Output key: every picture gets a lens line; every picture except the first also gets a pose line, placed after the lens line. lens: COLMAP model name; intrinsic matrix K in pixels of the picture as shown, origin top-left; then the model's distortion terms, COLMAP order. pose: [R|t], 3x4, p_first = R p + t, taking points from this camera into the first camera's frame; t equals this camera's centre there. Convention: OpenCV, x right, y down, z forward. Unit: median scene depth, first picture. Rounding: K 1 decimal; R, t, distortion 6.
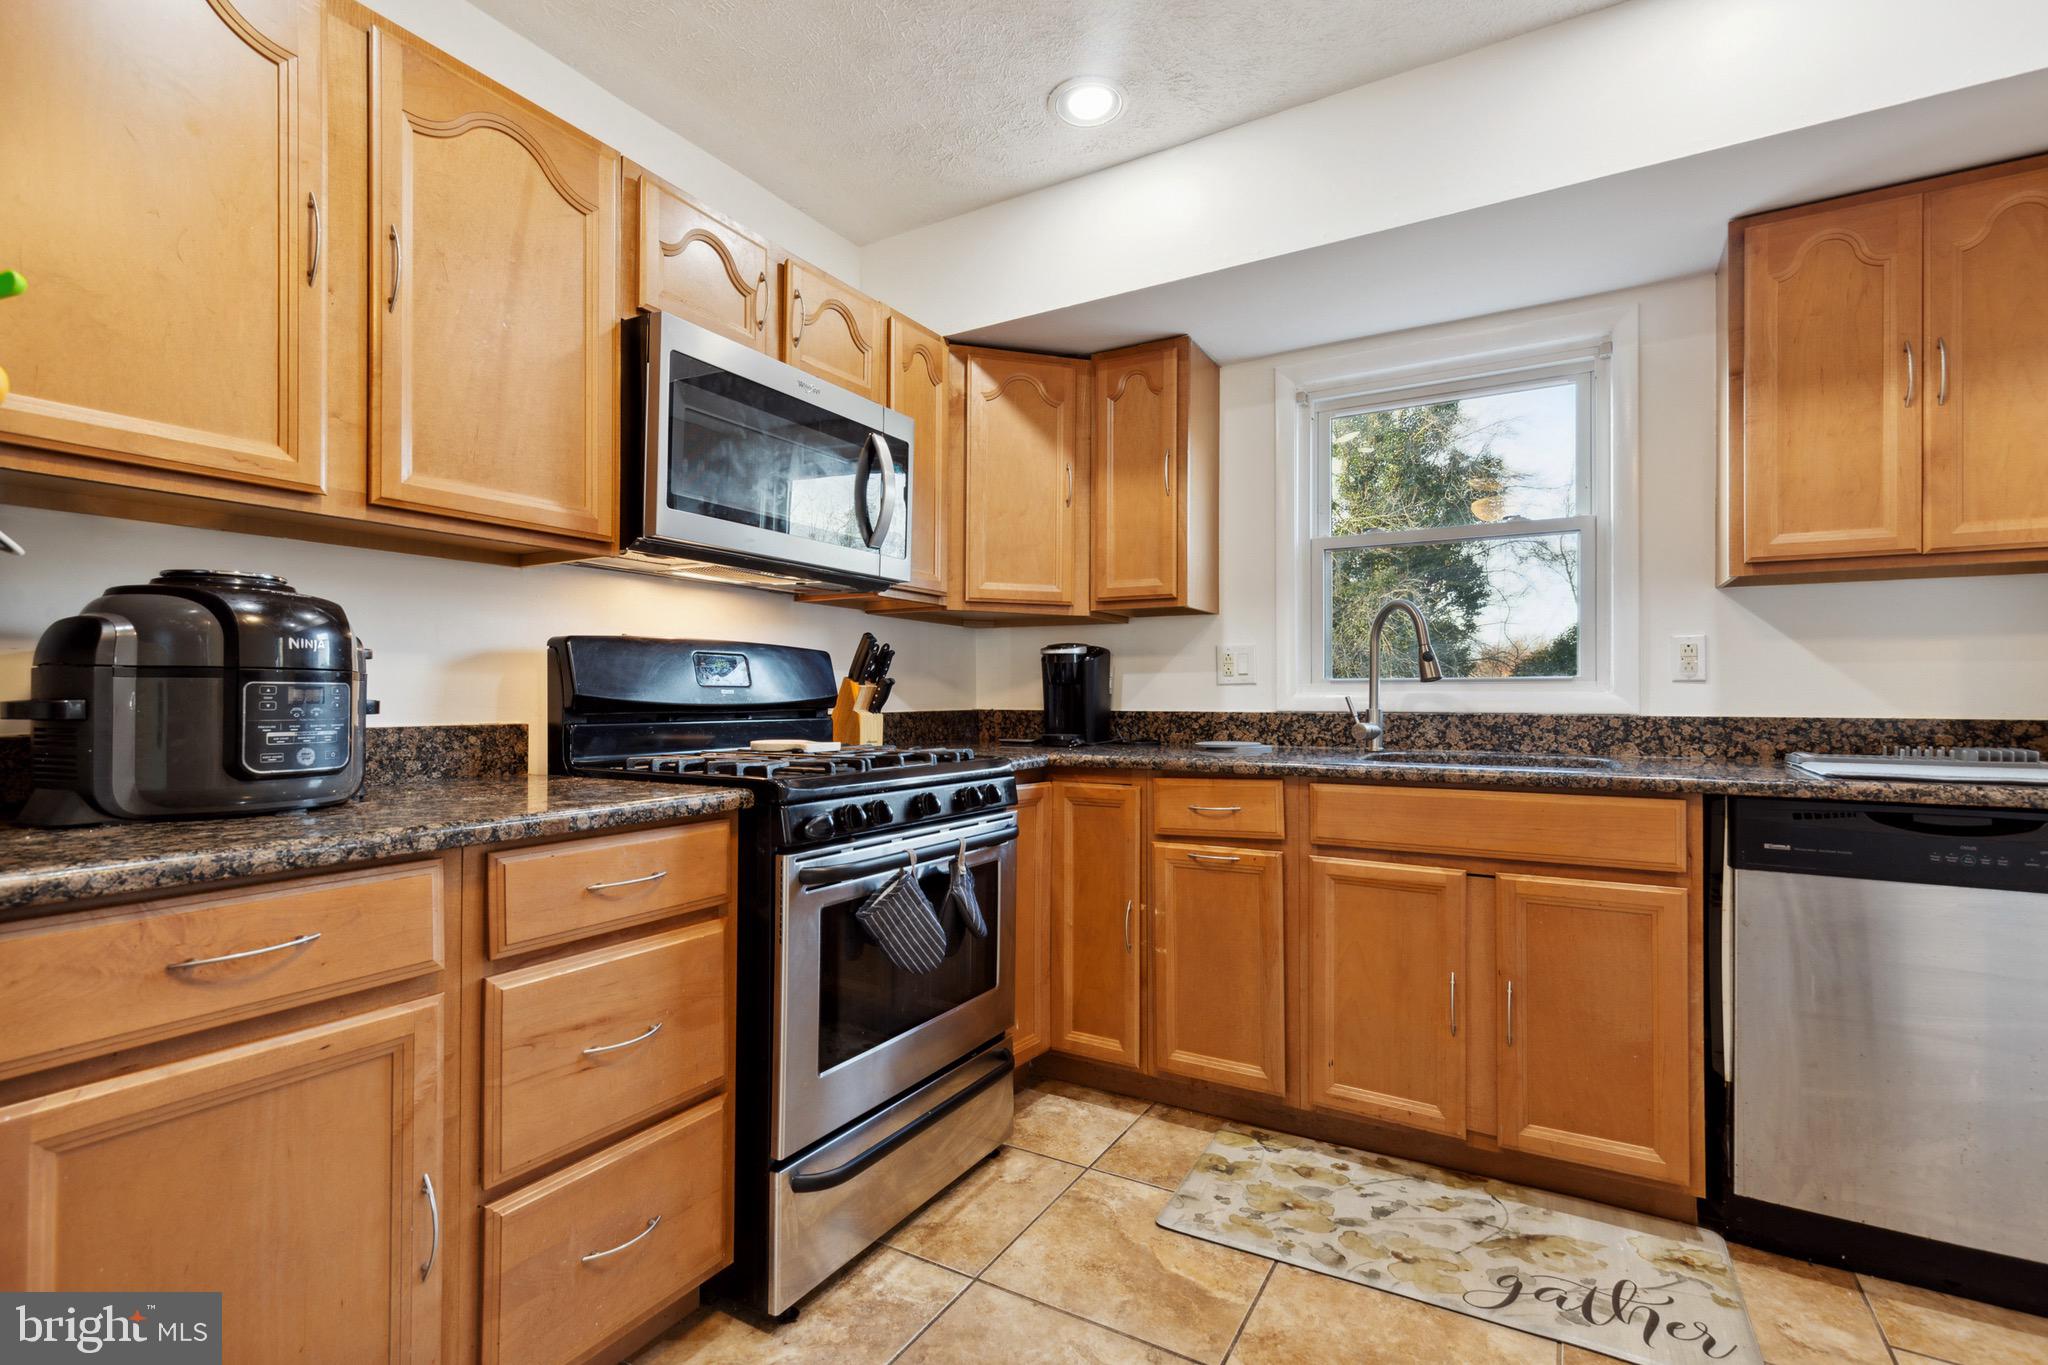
lens RADIAL K [[936.9, 0, 1017.1], [0, 936.9, 690.7], [0, 0, 1]] dist [0.003455, 0.000107]
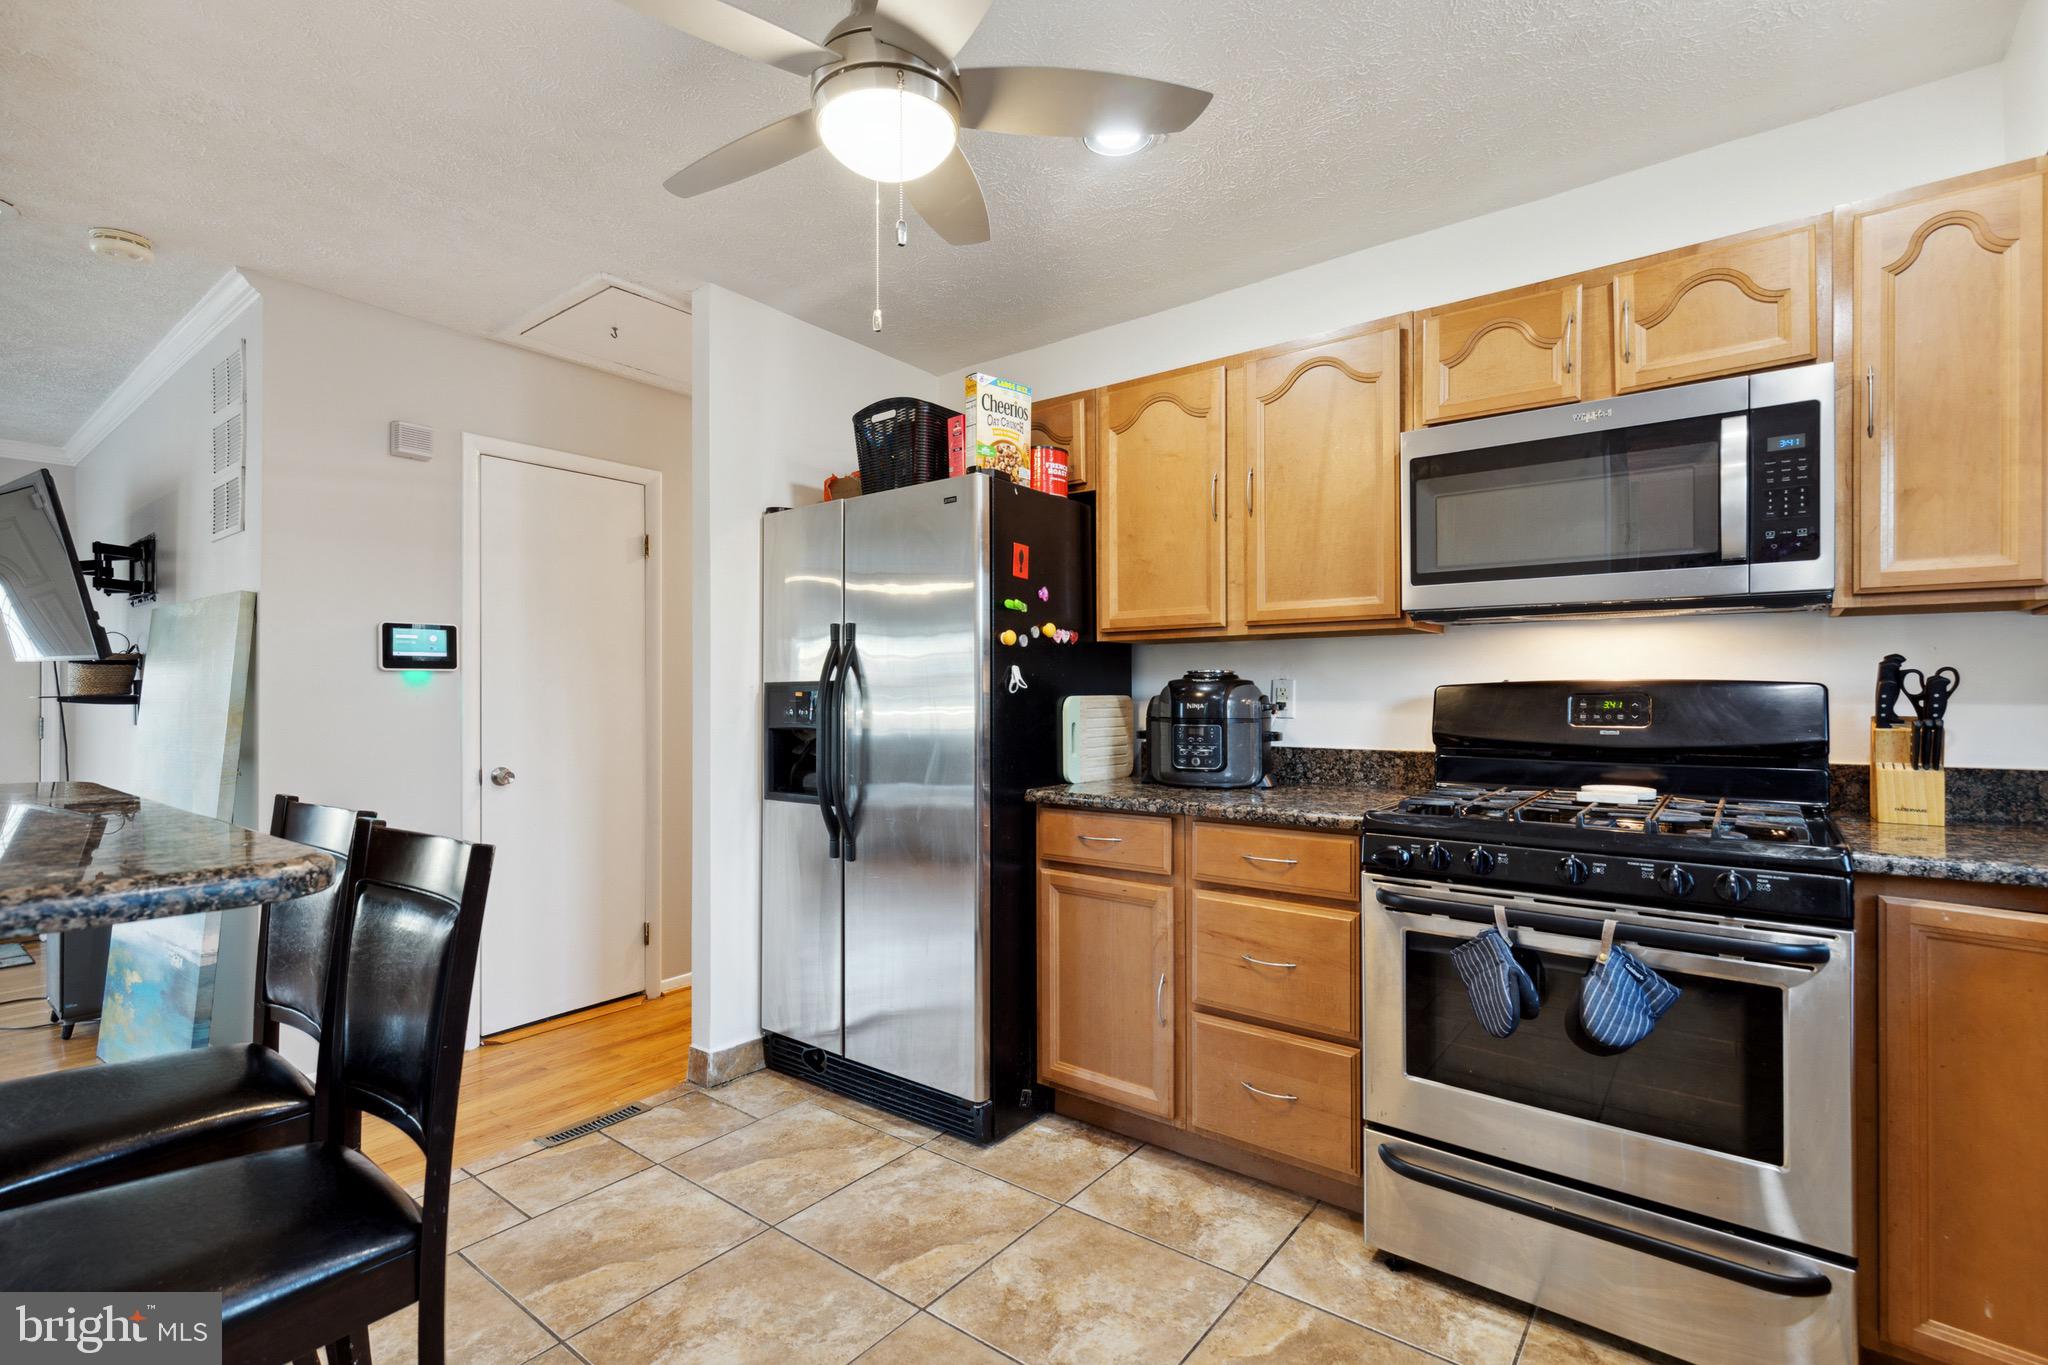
lens RADIAL K [[936.9, 0, 1027.2], [0, 936.9, 687.1], [0, 0, 1]] dist [0.003455, 0.000107]
pose [[-0.128926, -0.005827, -0.991637, 1.118241], [0.009493, 0.999930, -0.007110, -0.068489], [0.991609, -0.010331, -0.128862, 0.784253]]
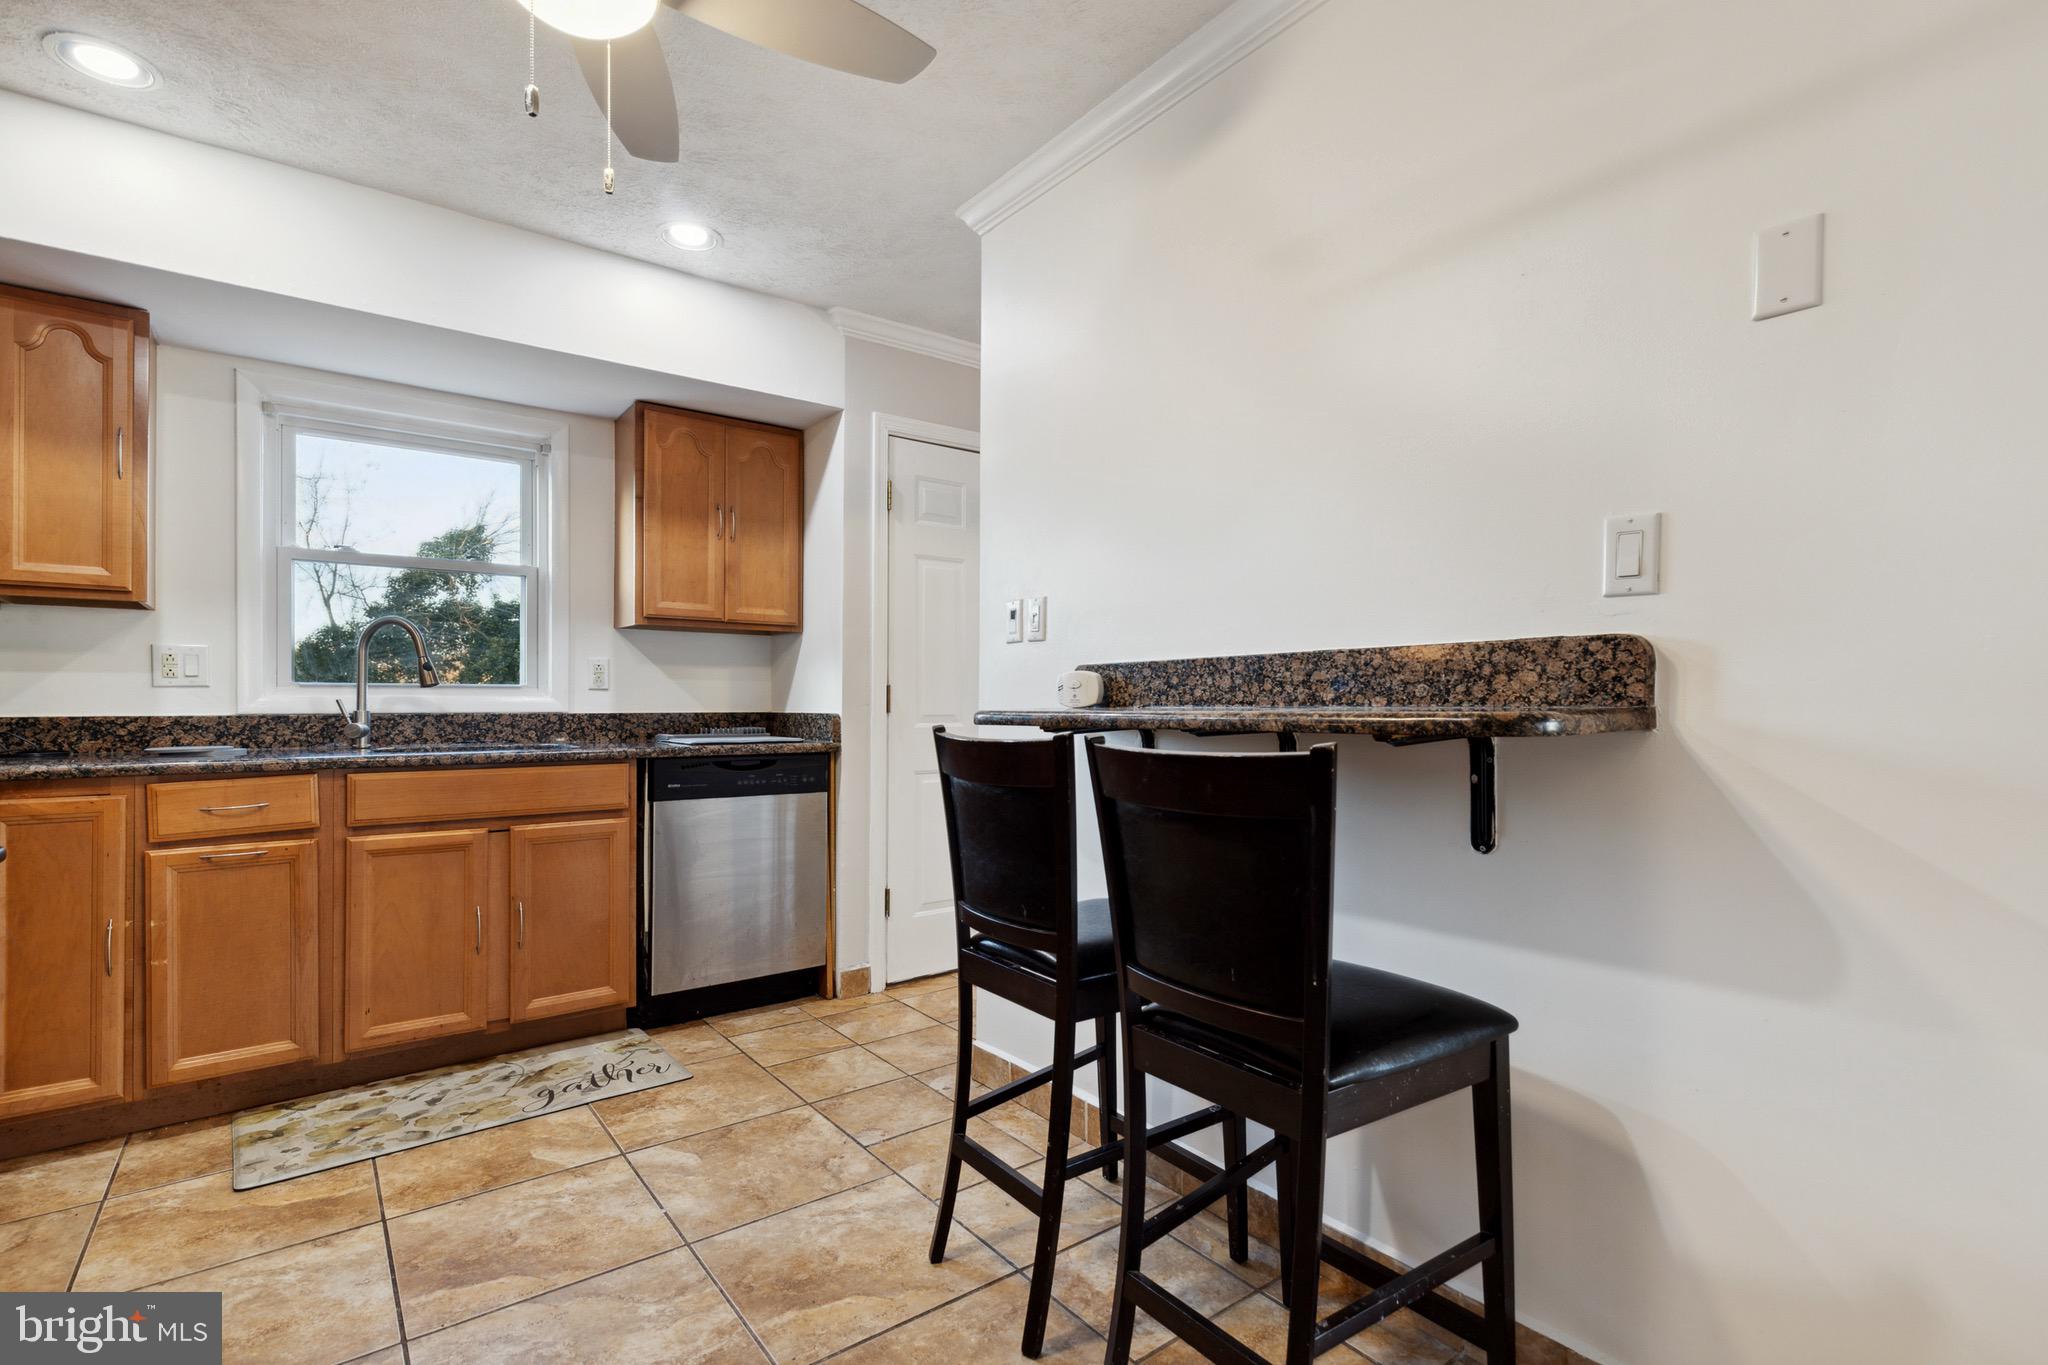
lens RADIAL K [[936.9, 0, 1023.5], [0, 936.9, 695.5], [0, 0, 1]] dist [0.003455, 0.000107]
pose [[0.381074, 0.006368, 0.924522, -0.450339], [-0.004565, 0.999977, -0.005006, 0.004251], [-0.924533, -0.002313, 0.381095, -0.211139]]
